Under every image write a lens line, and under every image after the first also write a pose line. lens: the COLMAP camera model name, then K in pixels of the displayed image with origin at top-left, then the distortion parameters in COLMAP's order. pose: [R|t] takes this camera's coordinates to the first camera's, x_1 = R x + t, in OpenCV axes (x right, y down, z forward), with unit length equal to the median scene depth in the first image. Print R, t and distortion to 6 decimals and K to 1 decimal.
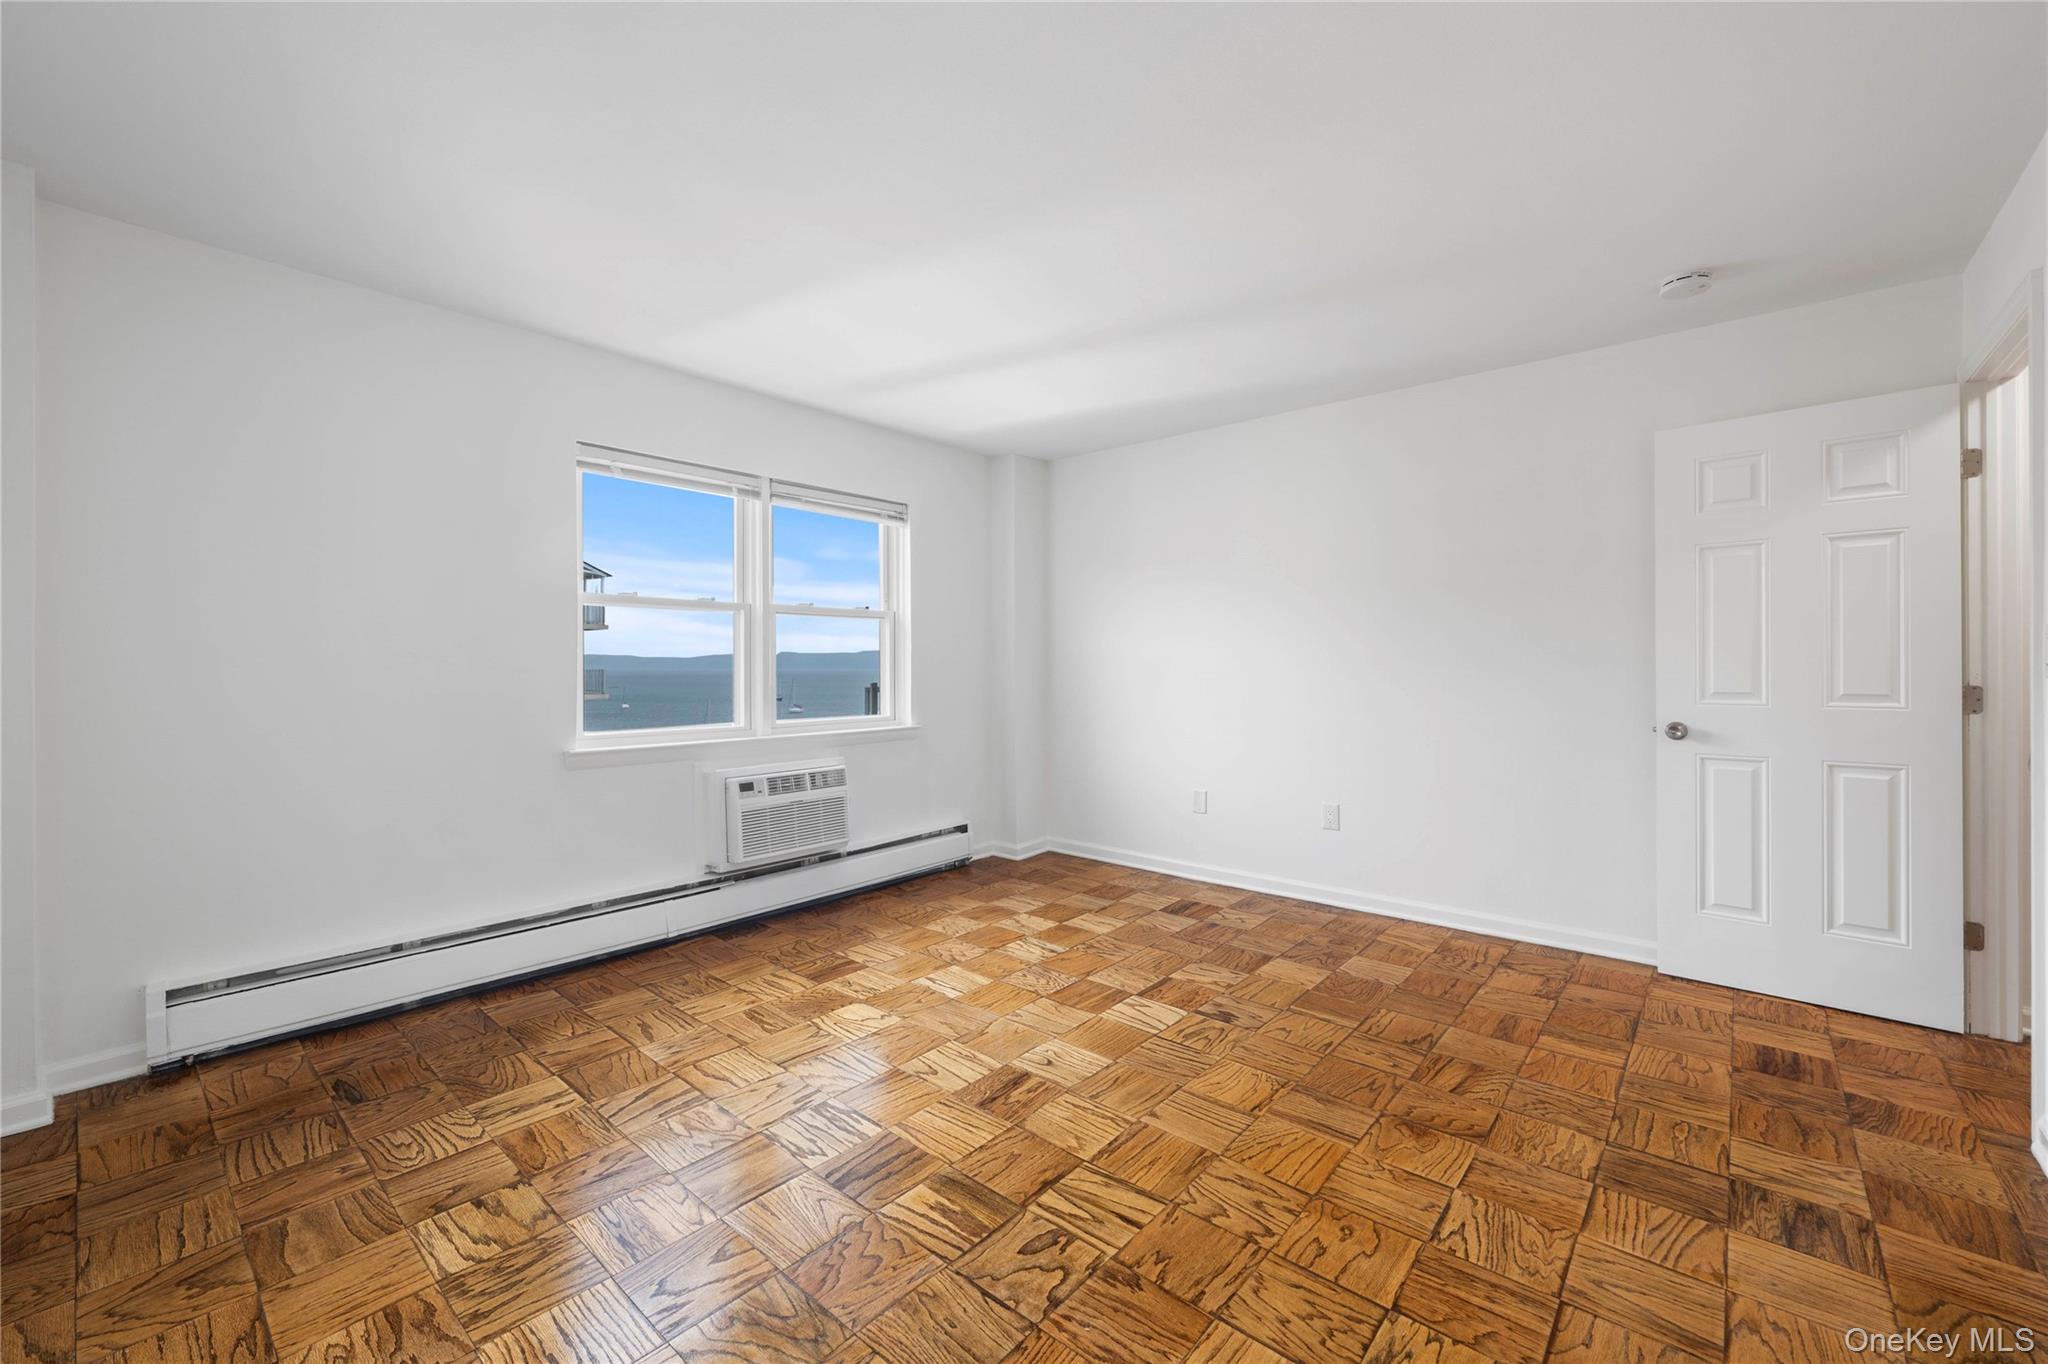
lens RADIAL K [[830.5, 0, 1016.4], [0, 830.5, 666.1], [0, 0, 1]] dist [0.001168, 0.000023]
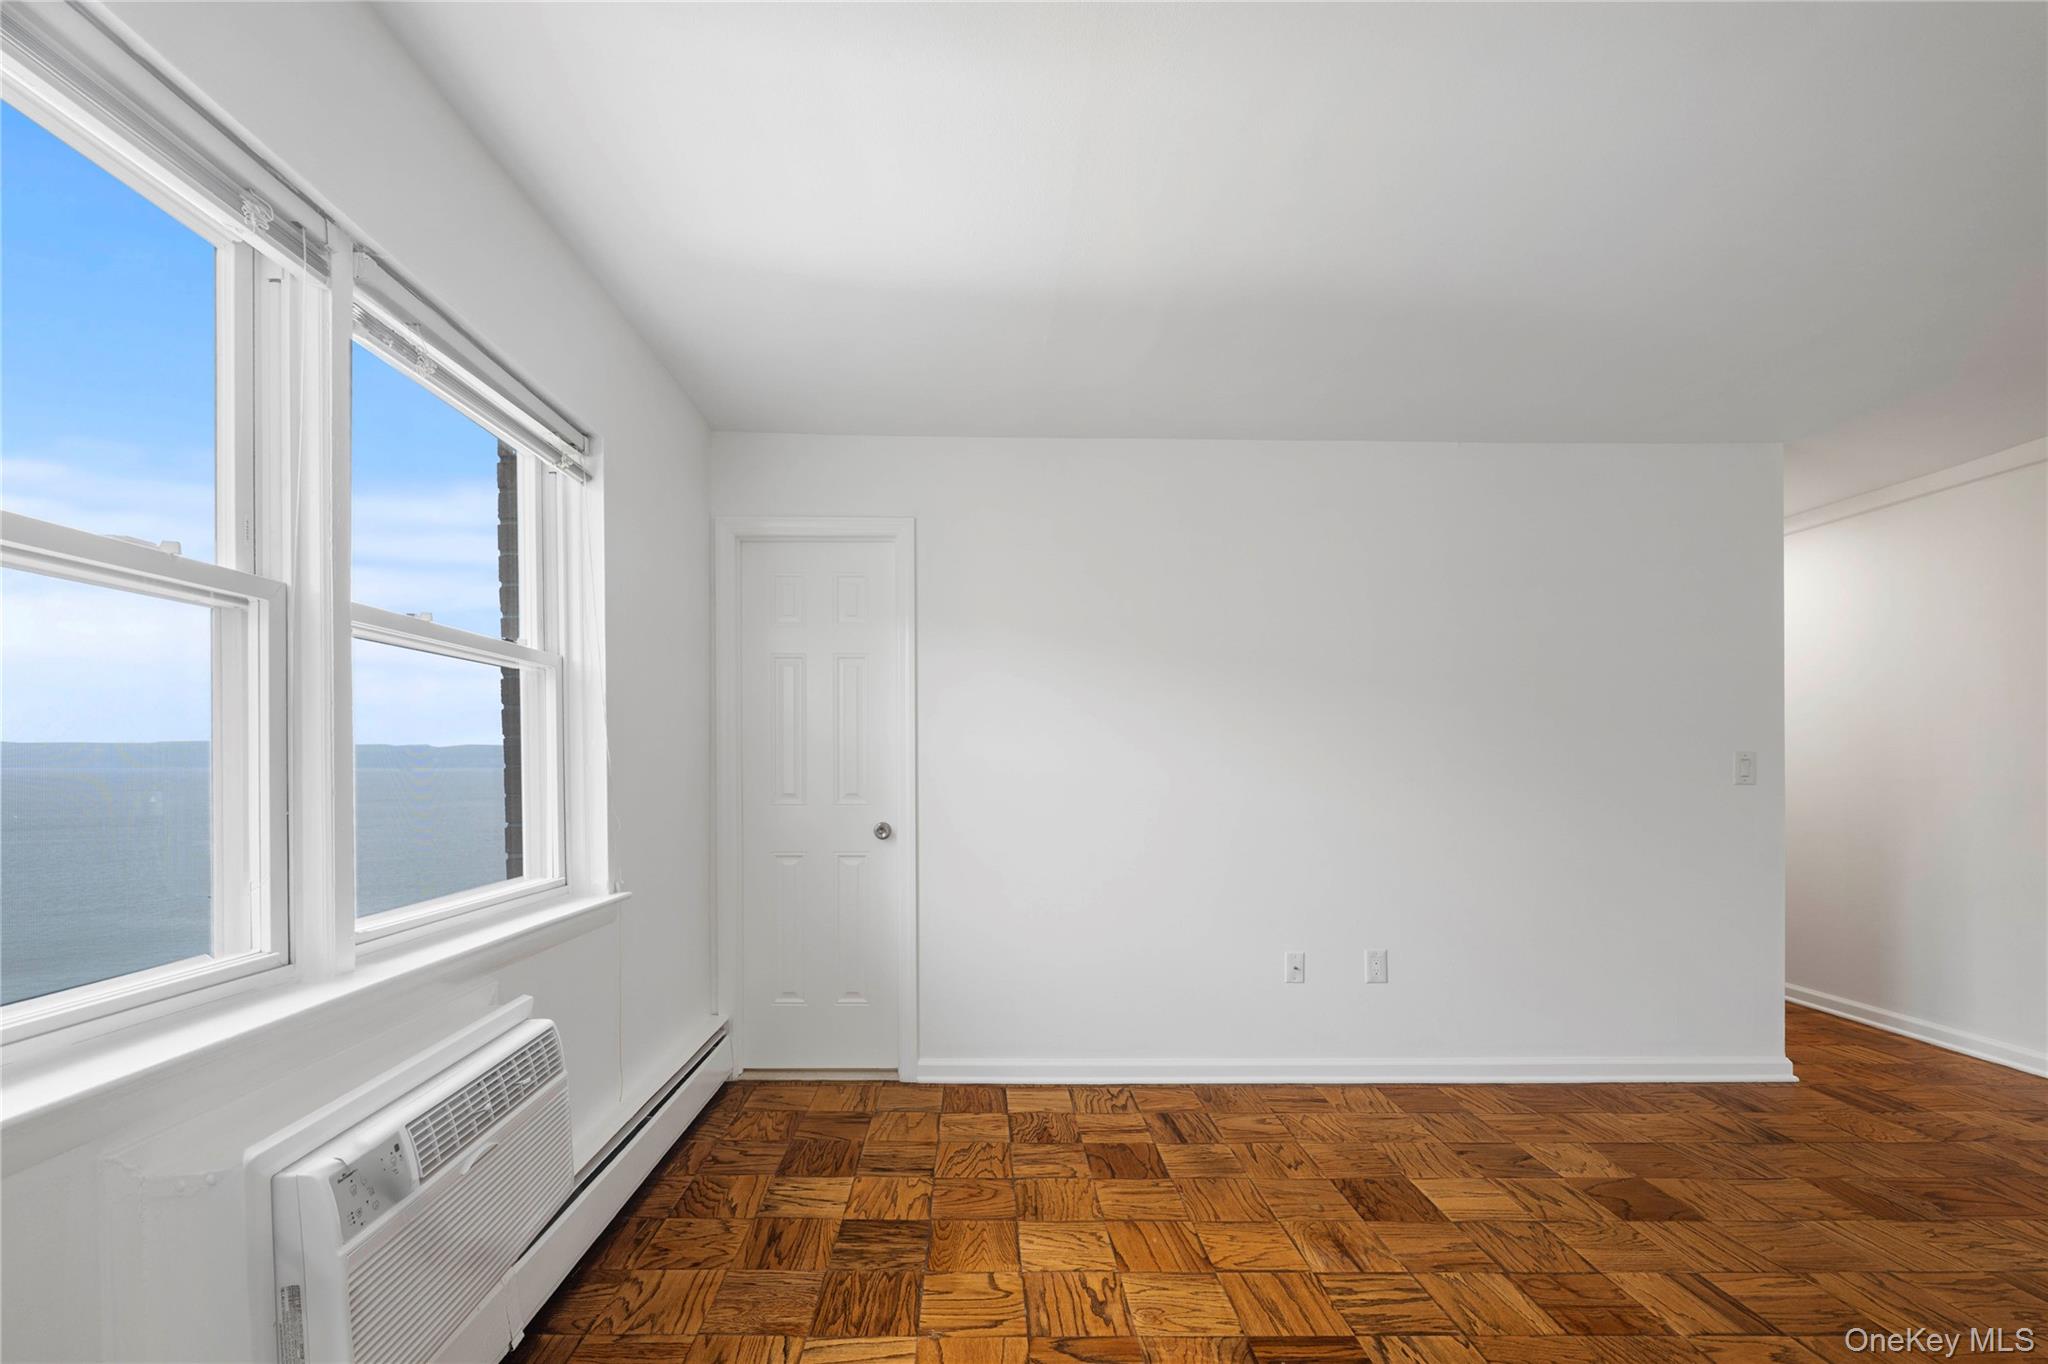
lens RADIAL K [[843.9, 0, 1022.1], [0, 843.9, 774.0], [0, 0, 1]] dist [-0.000585, -0.000196]
pose [[0.718465, -0.005365, 0.695542, -0.342967], [-0.001963, 0.999951, 0.009740, -0.004758], [-0.695560, -0.008363, 0.718419, 0.551859]]
